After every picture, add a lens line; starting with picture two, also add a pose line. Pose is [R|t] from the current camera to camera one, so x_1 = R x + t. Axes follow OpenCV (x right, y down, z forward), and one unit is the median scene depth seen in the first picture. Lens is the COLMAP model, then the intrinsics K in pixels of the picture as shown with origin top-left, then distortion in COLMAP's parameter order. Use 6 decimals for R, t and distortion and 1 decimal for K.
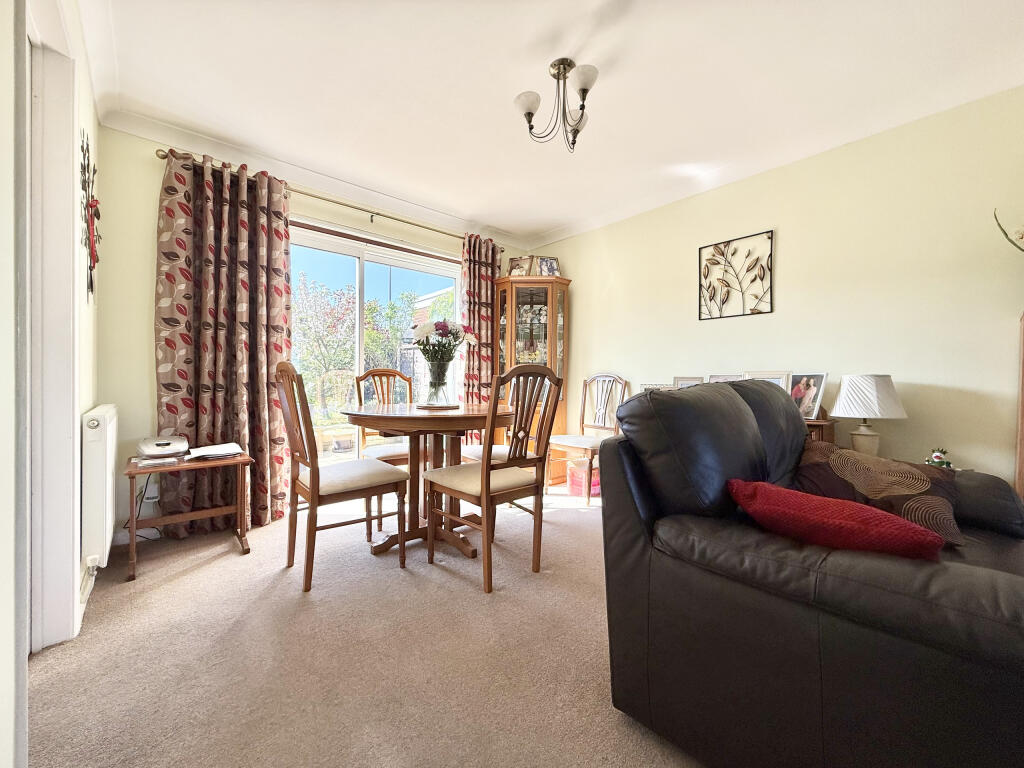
lens RADIAL K [[406.2, 0, 511.6], [0, 406.2, 384.1], [0, 0, 1]] dist [0.000803, -0.000382]
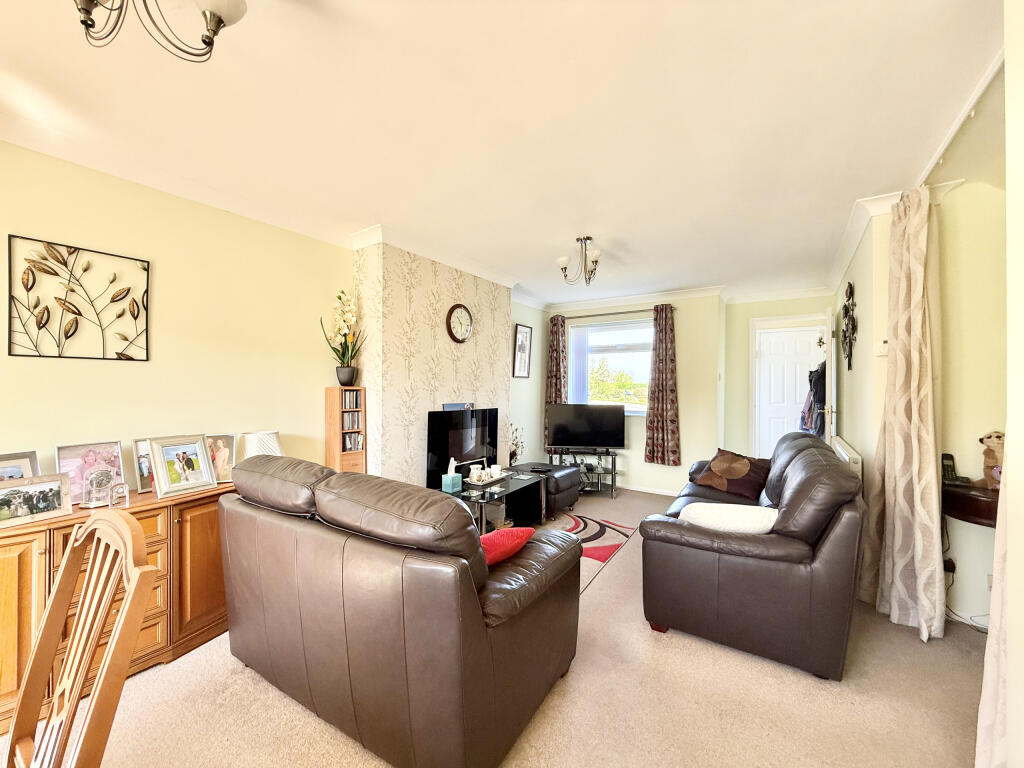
lens RADIAL K [[406.2, 0, 513.4], [0, 406.2, 384.0], [0, 0, 1]] dist [0.000803, -0.000382]
pose [[-0.241213, -0.002543, 0.970469, -0.325091], [0.001198, 0.999995, 0.002918, -0.127348], [-0.970471, 0.001867, -0.241209, 0.466251]]
